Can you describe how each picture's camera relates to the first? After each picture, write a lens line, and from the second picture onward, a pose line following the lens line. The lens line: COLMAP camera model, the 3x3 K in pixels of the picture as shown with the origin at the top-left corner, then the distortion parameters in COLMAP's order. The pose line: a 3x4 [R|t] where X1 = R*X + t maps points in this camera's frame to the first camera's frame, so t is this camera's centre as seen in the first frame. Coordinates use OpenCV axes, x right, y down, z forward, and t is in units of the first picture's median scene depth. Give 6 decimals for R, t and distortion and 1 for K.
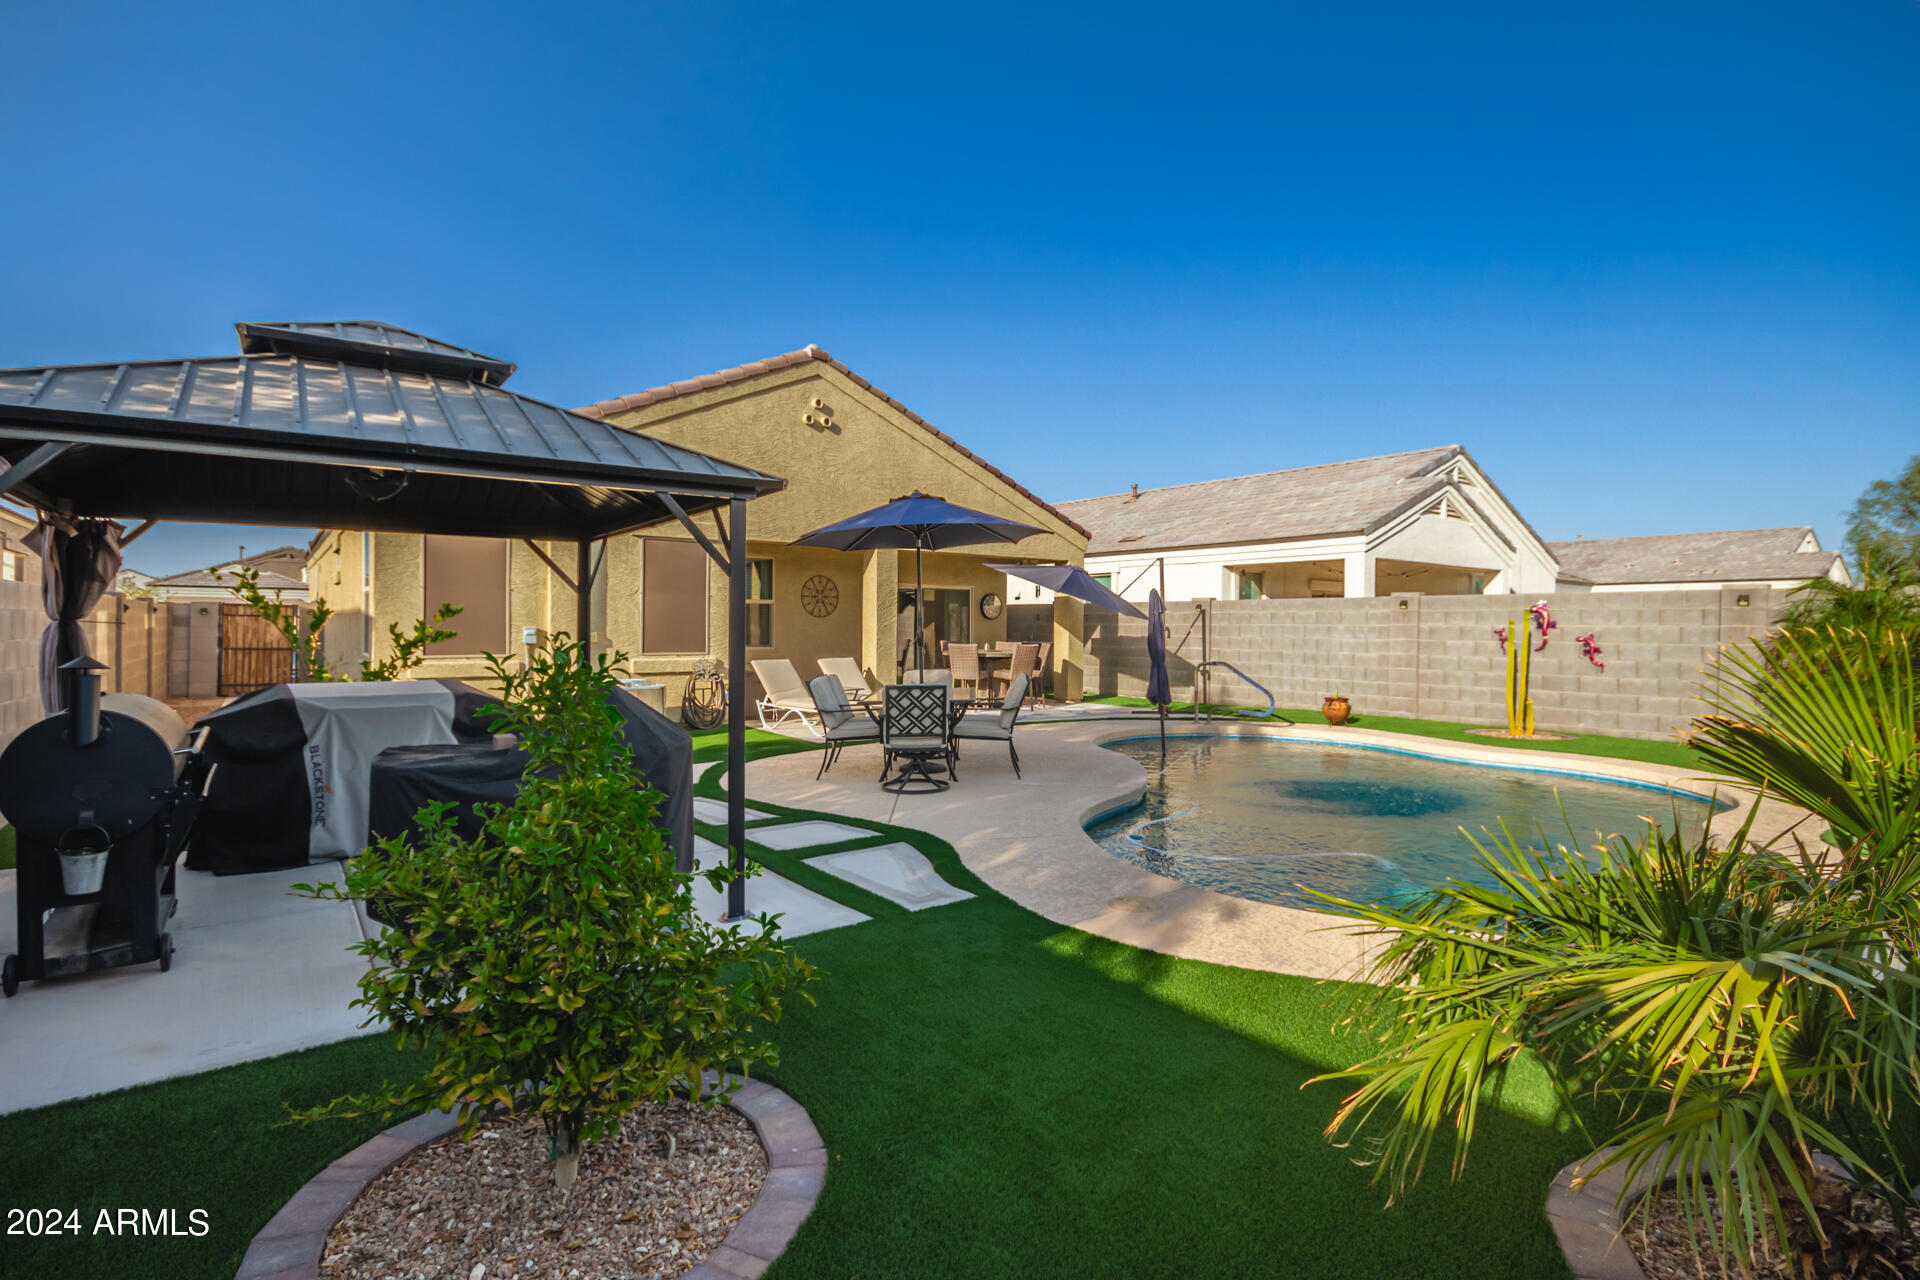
lens RADIAL K [[911.6, 0, 956.1], [0, 911.6, 629.3], [0, 0, 1]] dist [0.014501, -0.010353]
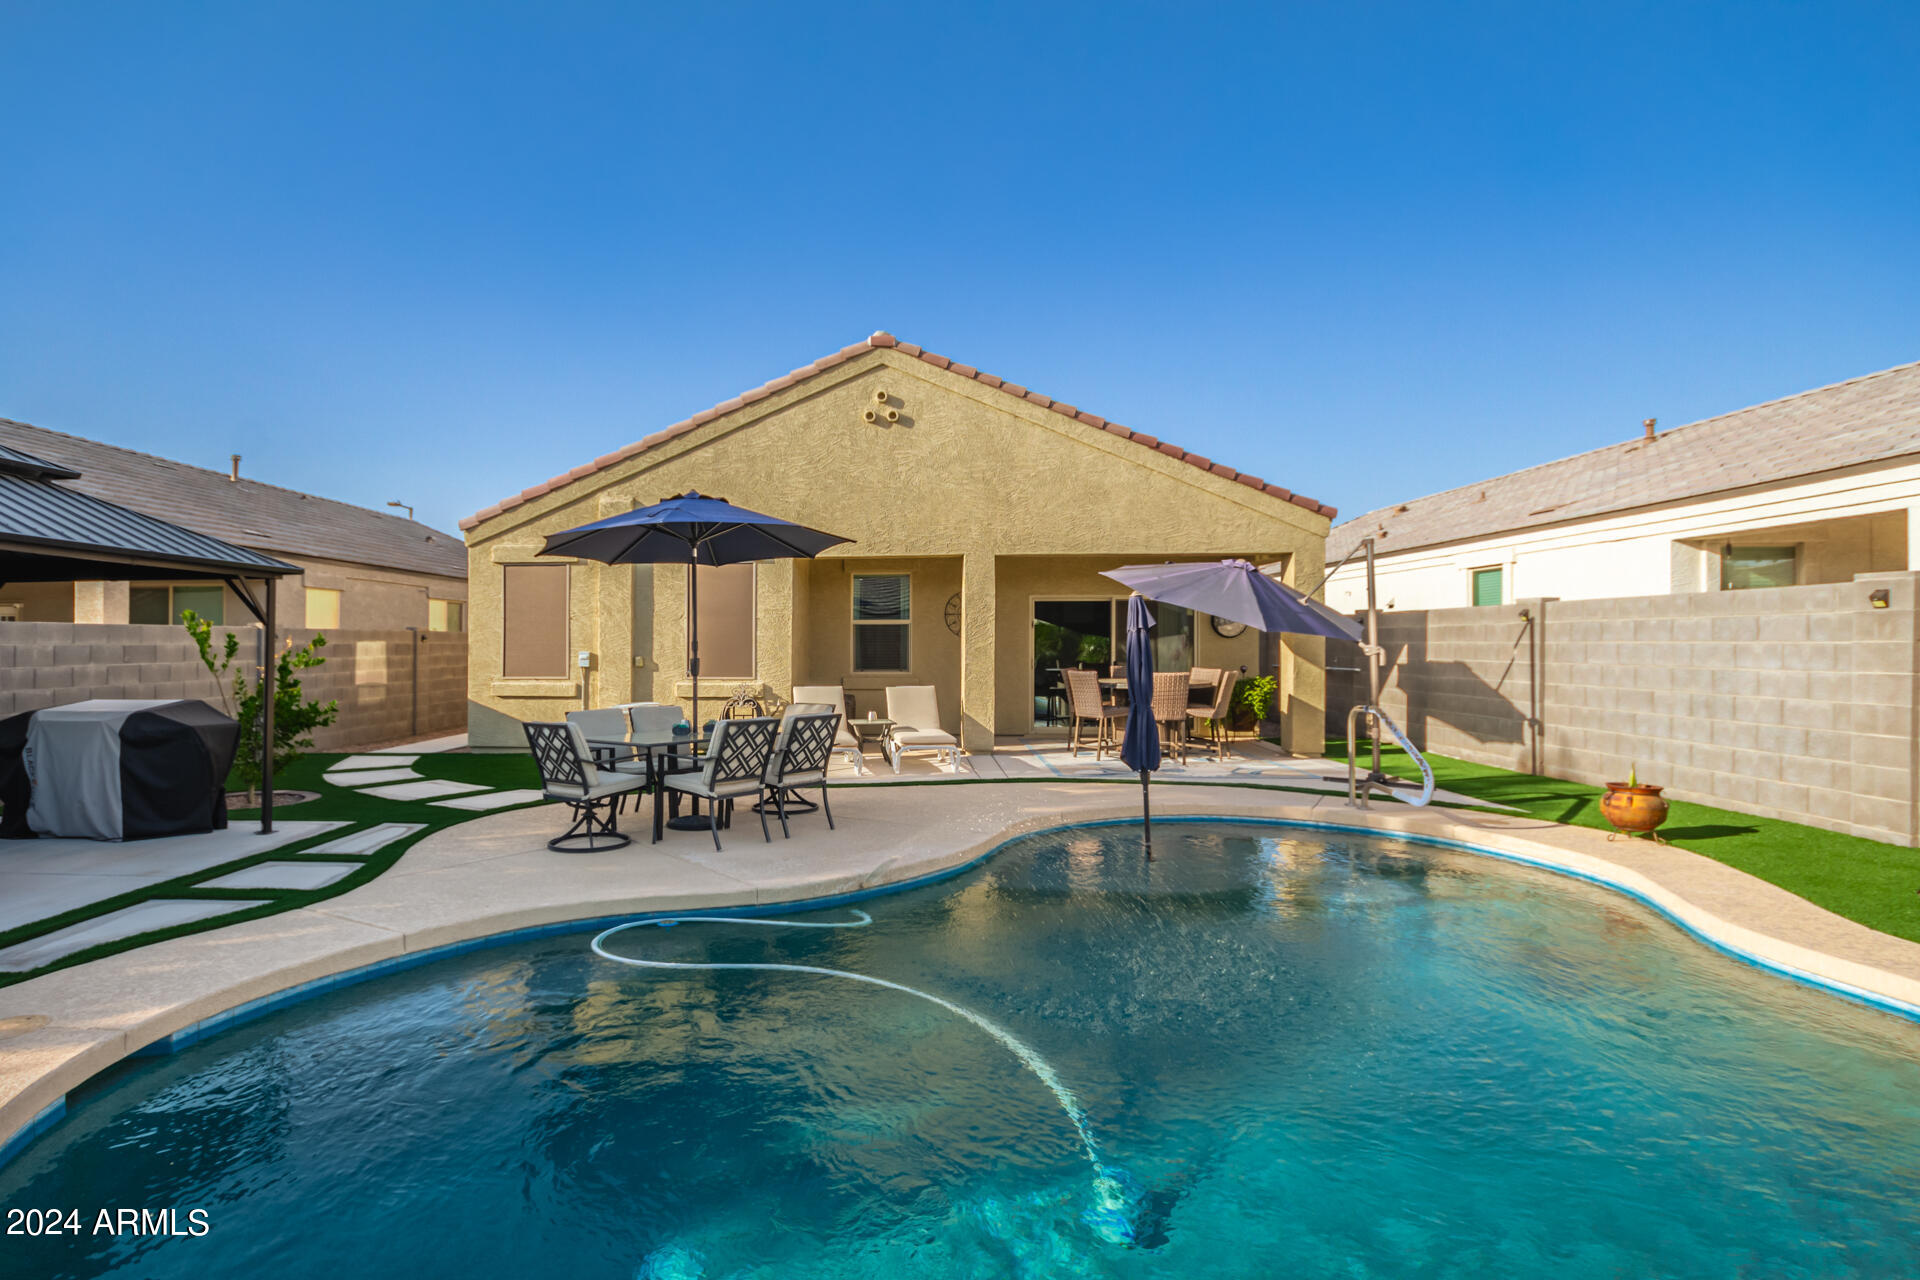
lens RADIAL K [[943.0, 0, 960.0], [0, 943.0, 640.0], [0, 0, 1]] dist [-0.003049, -0.000262]
pose [[0.752575, -0.009234, -0.658442, 0.438157], [0.004171, 0.999948, -0.009255, -0.003150], [0.658493, 0.004219, 0.752575, 0.318891]]
